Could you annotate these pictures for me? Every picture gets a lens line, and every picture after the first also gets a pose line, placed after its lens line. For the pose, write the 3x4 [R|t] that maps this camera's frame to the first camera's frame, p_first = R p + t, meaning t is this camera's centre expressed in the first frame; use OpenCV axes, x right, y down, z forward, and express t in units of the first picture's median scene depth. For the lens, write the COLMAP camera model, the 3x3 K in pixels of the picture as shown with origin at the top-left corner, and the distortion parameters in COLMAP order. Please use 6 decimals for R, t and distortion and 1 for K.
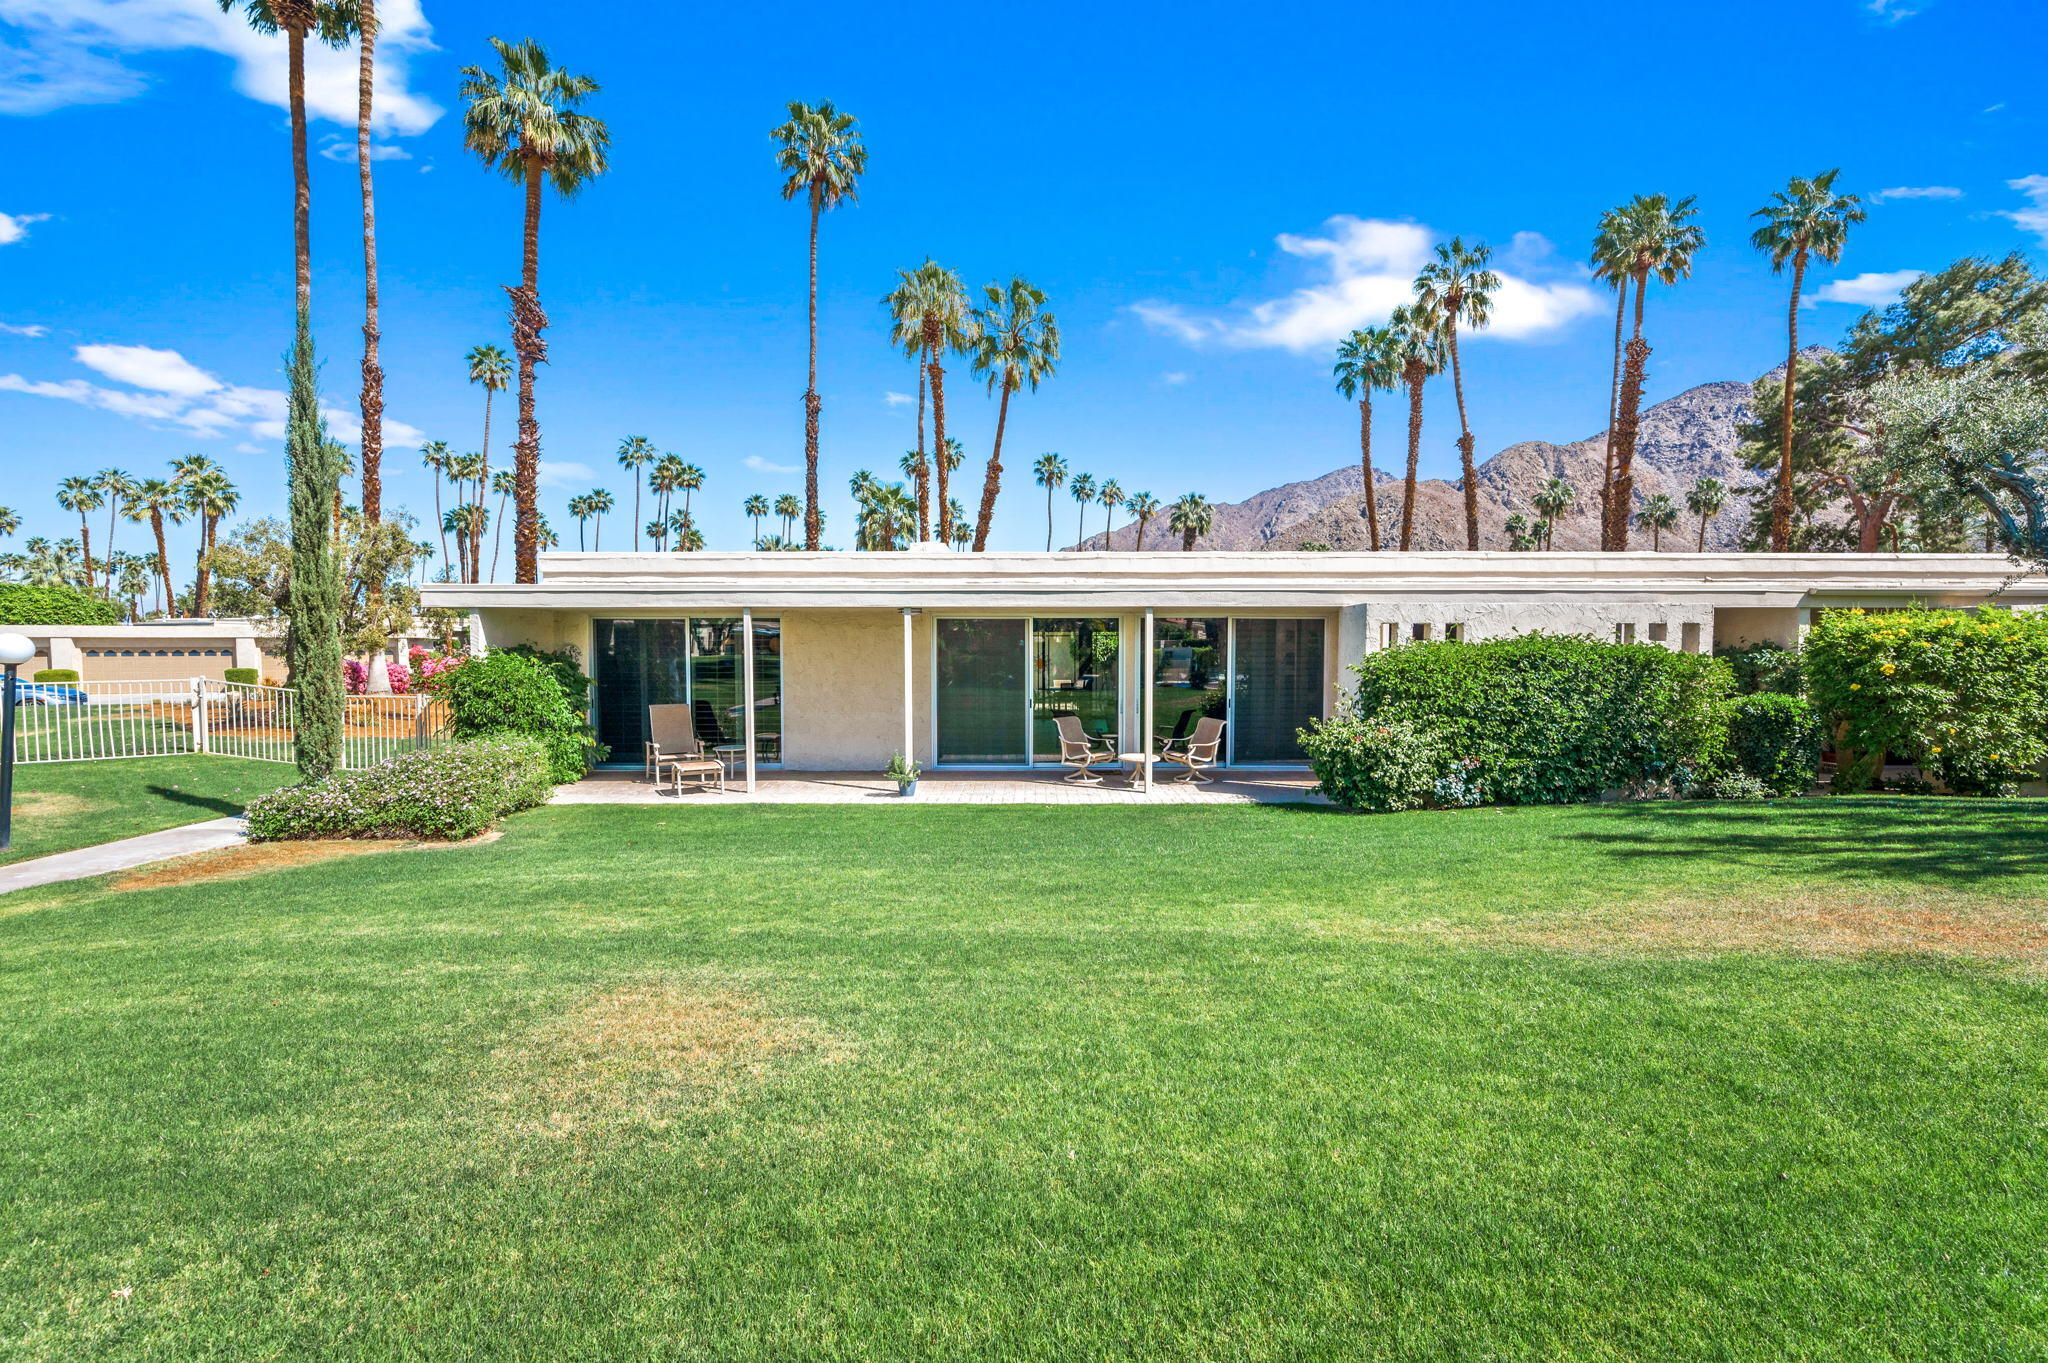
lens RADIAL K [[889.7, 0, 1035.8], [0, 889.7, 665.9], [0, 0, 1]] dist [0.000788, 0.000028]
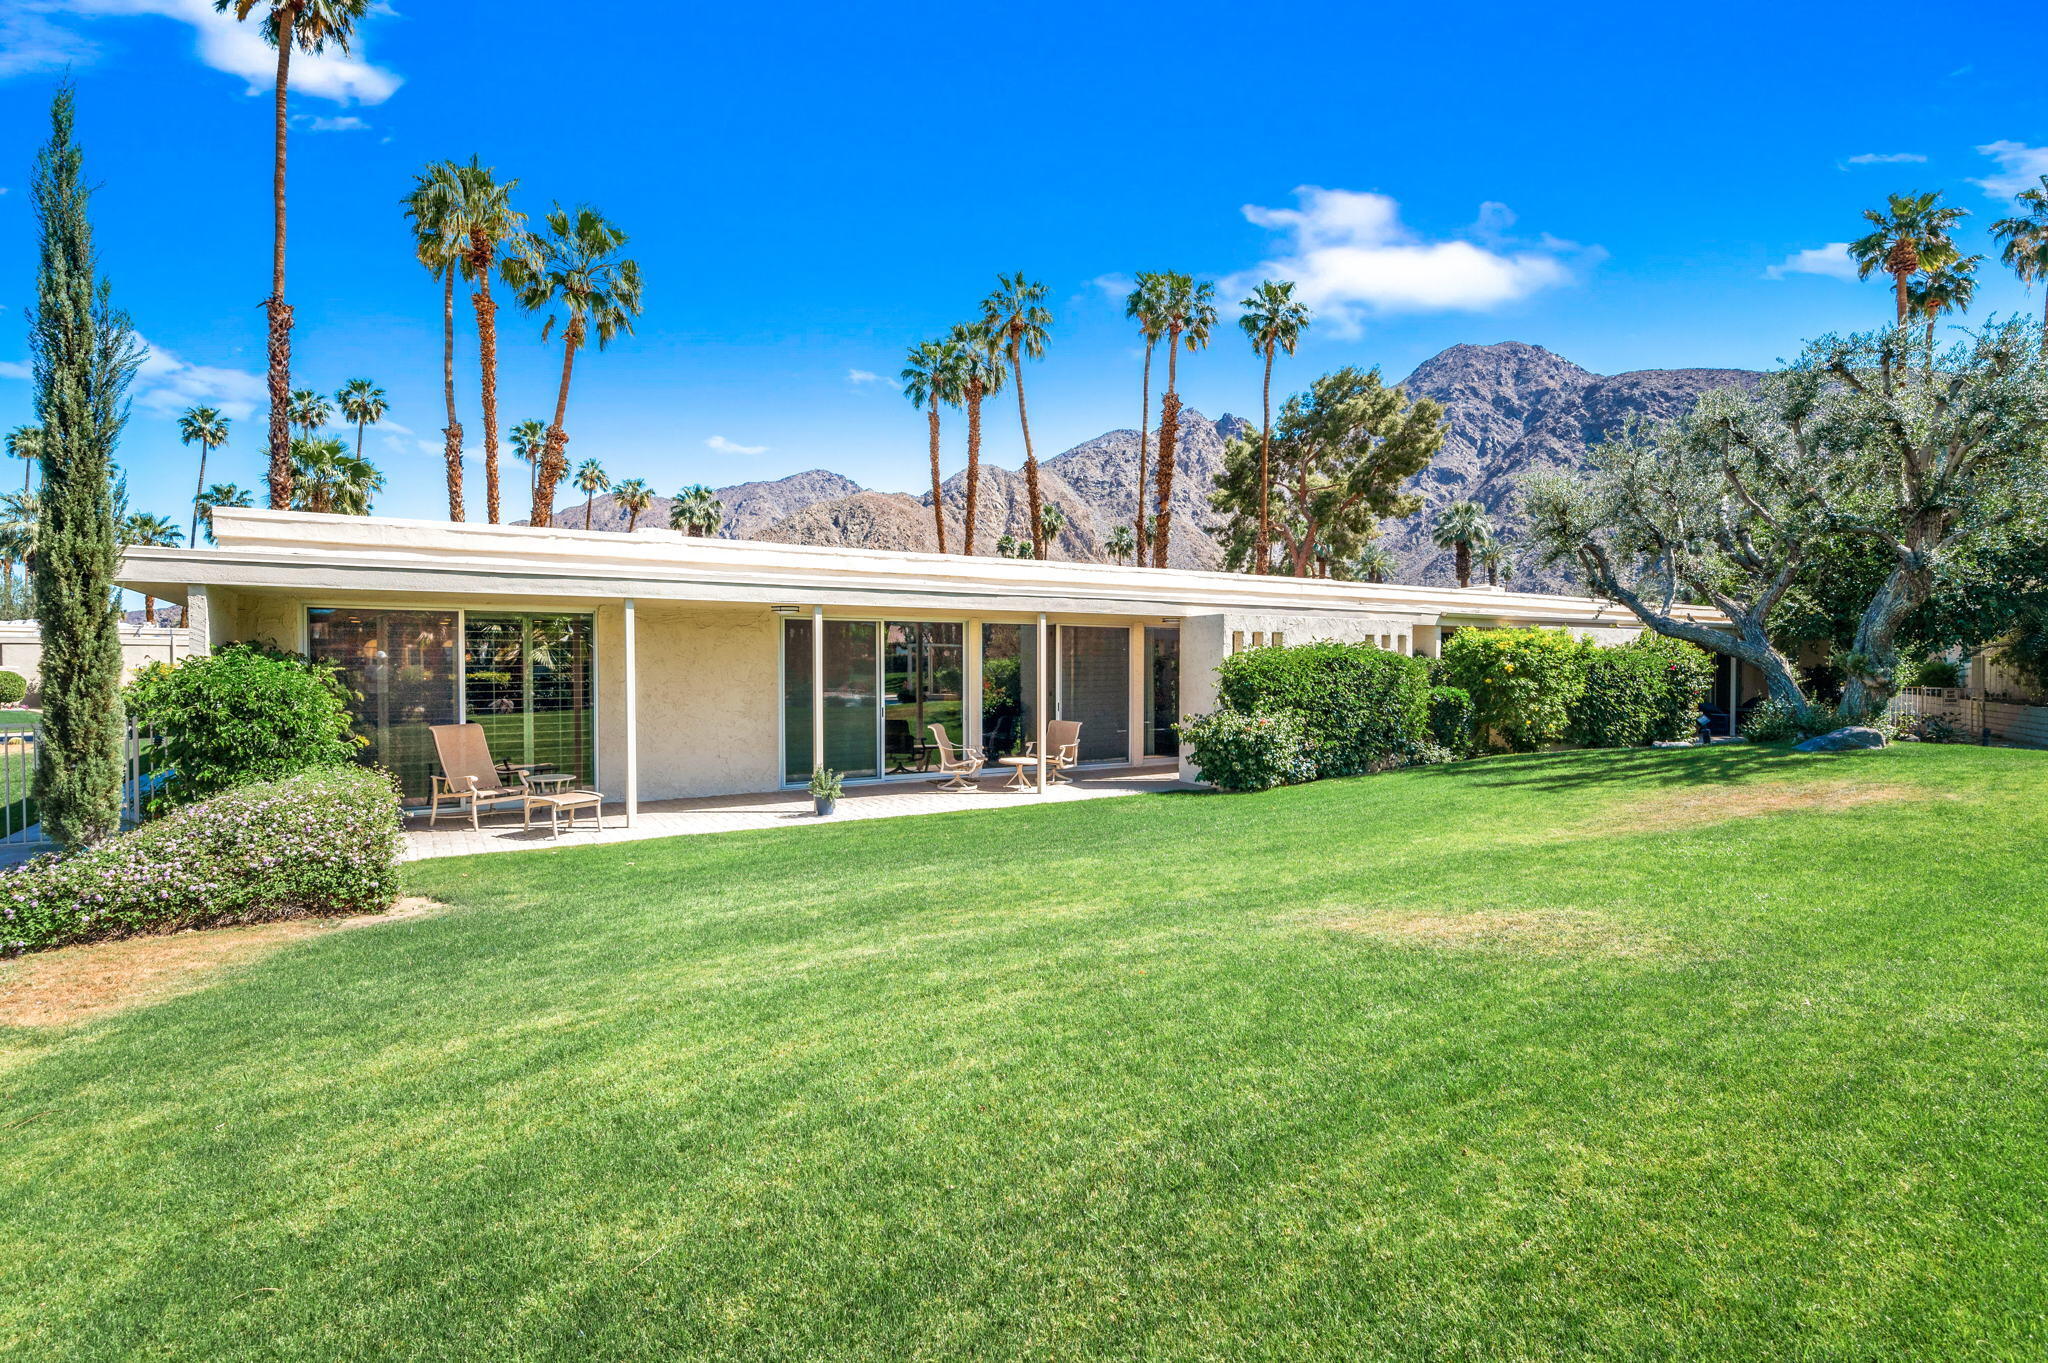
lens RADIAL K [[1023.1, 0, 990.2], [0, 1023.1, 671.7], [0, 0, 1]] dist [-0.001360, -0.000201]
pose [[0.842616, -0.003630, 0.538503, -0.248711], [0.012455, 0.999841, -0.012750, 0.007654], [-0.538371, 0.017451, 0.842527, 0.017438]]
